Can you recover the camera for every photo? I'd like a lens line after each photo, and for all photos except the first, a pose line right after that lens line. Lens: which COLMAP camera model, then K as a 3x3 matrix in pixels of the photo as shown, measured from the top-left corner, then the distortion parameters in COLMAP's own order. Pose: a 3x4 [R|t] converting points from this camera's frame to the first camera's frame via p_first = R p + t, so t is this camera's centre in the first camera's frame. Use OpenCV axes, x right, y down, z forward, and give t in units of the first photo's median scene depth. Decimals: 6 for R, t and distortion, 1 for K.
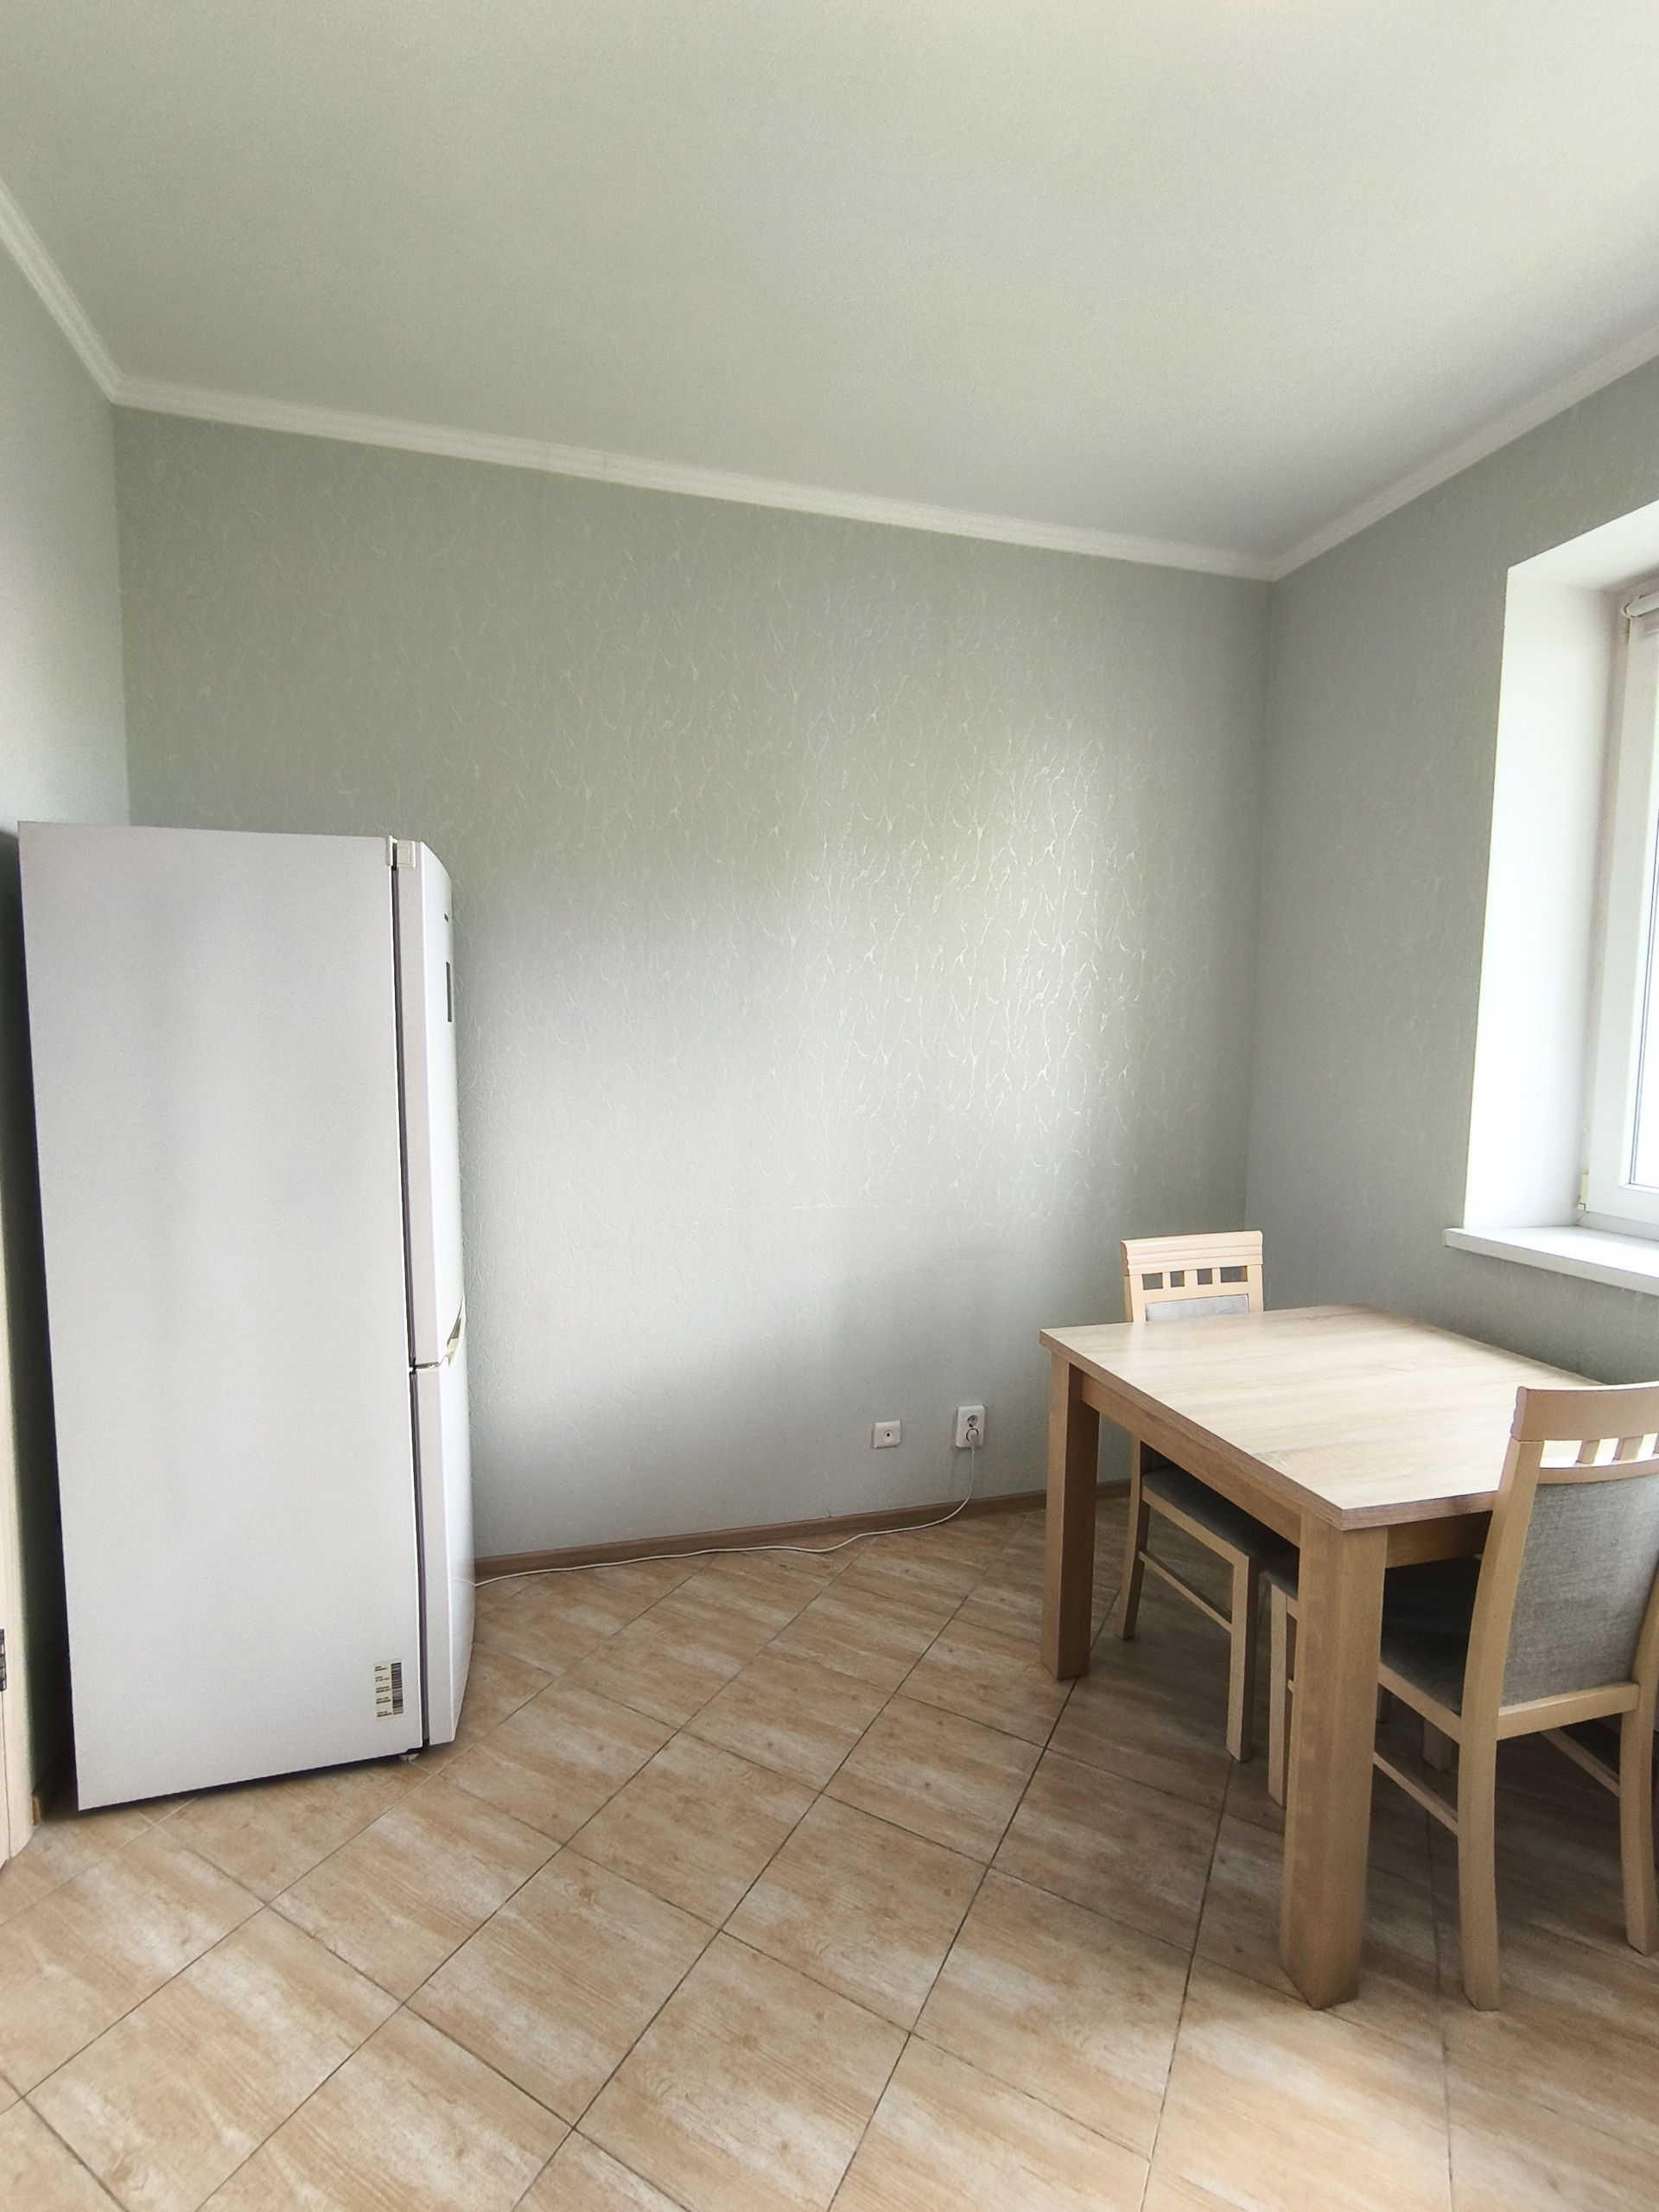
lens RADIAL K [[998.1, 0, 827.2], [0, 998.1, 1114.5], [0, 0, 1]] dist [-0.013586, 0.006430]
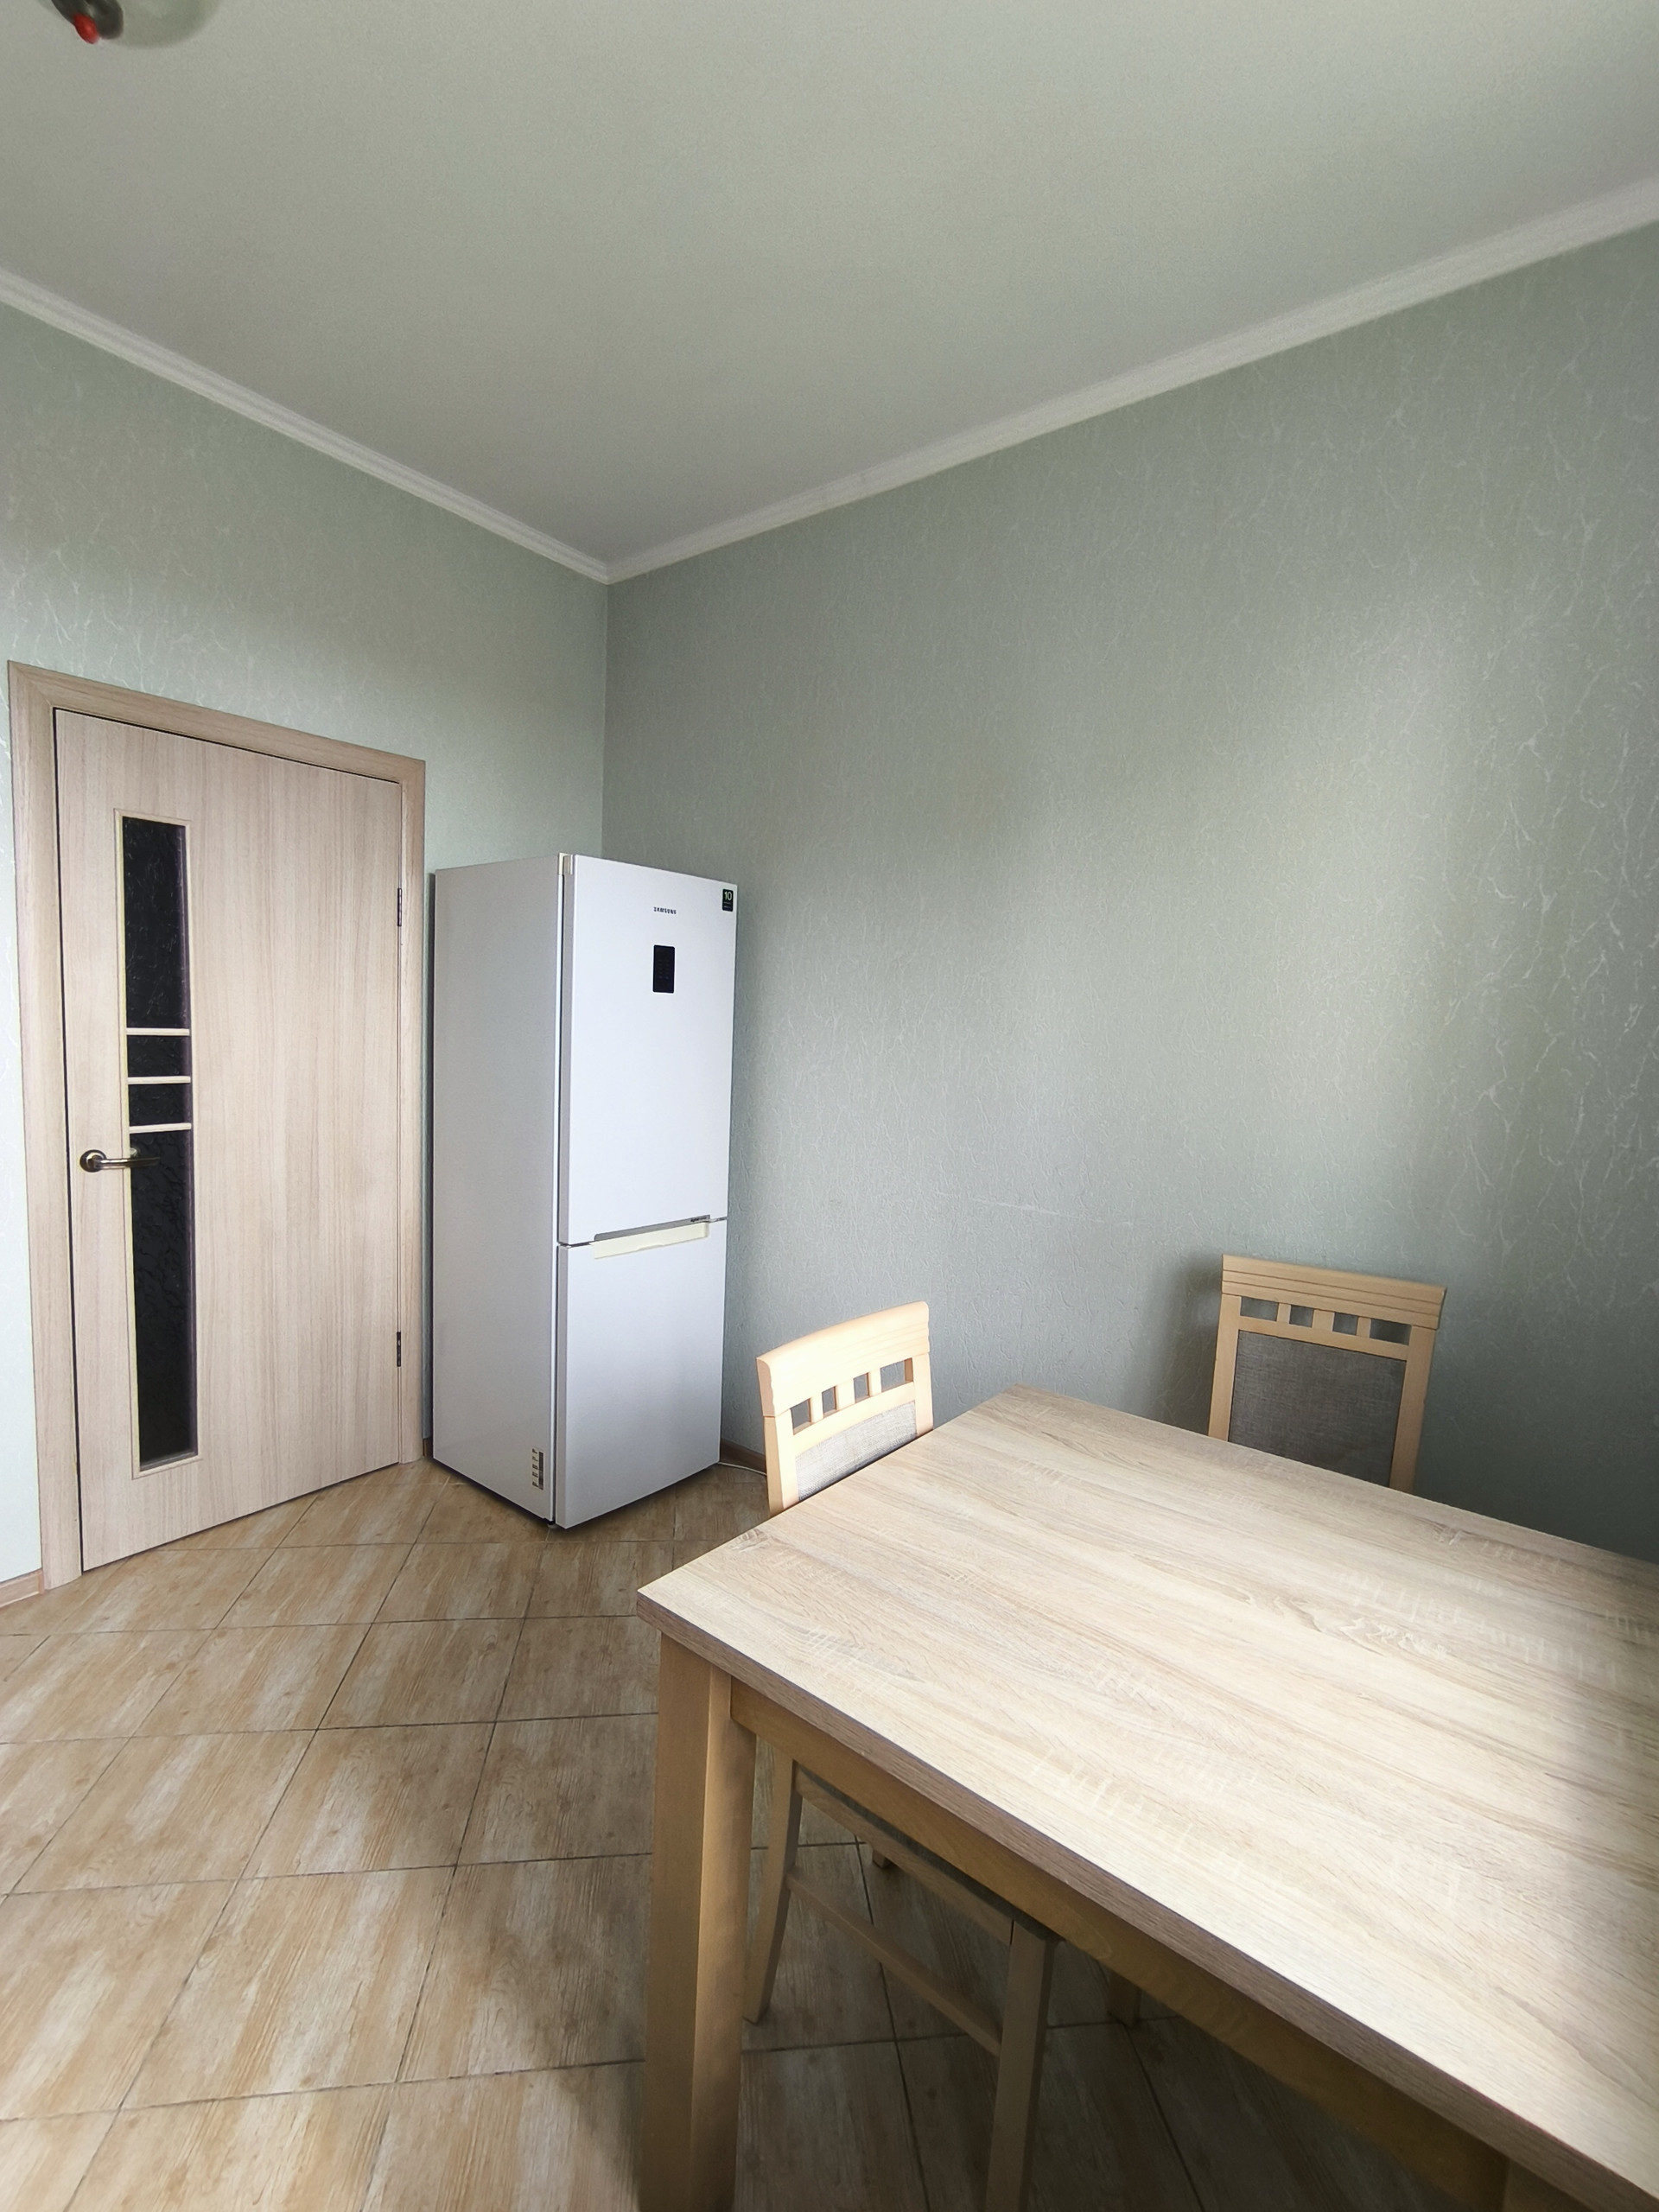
lens RADIAL K [[998.1, 0, 820.3], [0, 998.1, 1114.9], [0, 0, 1]] dist [-0.013586, 0.006430]
pose [[0.590551, 0.098320, -0.800989, 0.922637], [-0.102367, 0.993659, 0.046497, -0.022658], [0.800481, 0.054536, 0.596871, 0.482241]]
